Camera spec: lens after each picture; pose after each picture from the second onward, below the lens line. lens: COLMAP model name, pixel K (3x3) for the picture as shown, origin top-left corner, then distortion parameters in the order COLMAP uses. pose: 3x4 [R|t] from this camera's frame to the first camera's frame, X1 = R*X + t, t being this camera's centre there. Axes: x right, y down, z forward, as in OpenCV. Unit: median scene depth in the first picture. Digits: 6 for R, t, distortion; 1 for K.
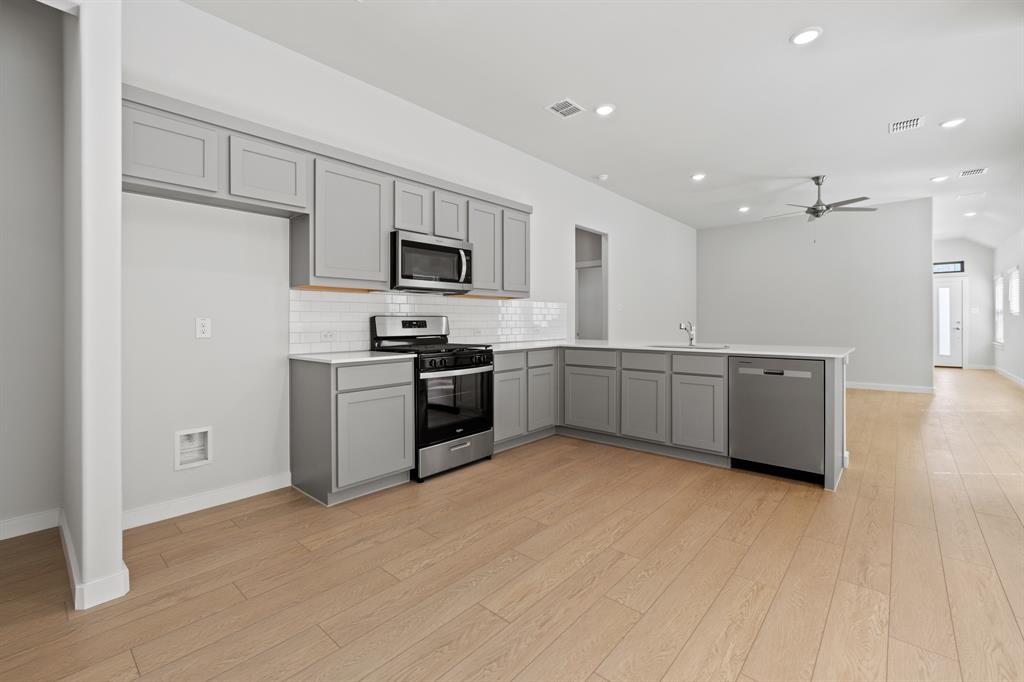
lens RADIAL K [[440.3, 0, 518.7], [0, 440.3, 324.7], [0, 0, 1]] dist [-0.005995, 0.000538]
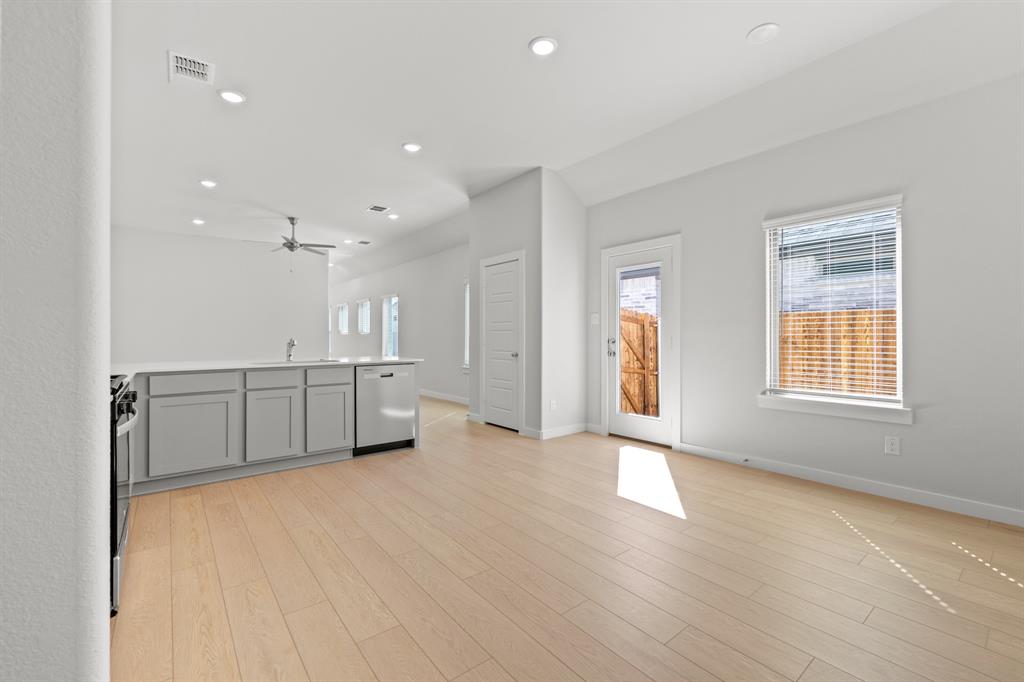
lens RADIAL K [[440.3, 0, 506.5], [0, 440.3, 336.0], [0, 0, 1]] dist [-0.005995, 0.000538]
pose [[0.164113, 0.011091, 0.986379, -0.574753], [0.004973, 0.999915, -0.012070, 0.004796], [-0.986429, 0.006886, 0.164044, 0.328132]]
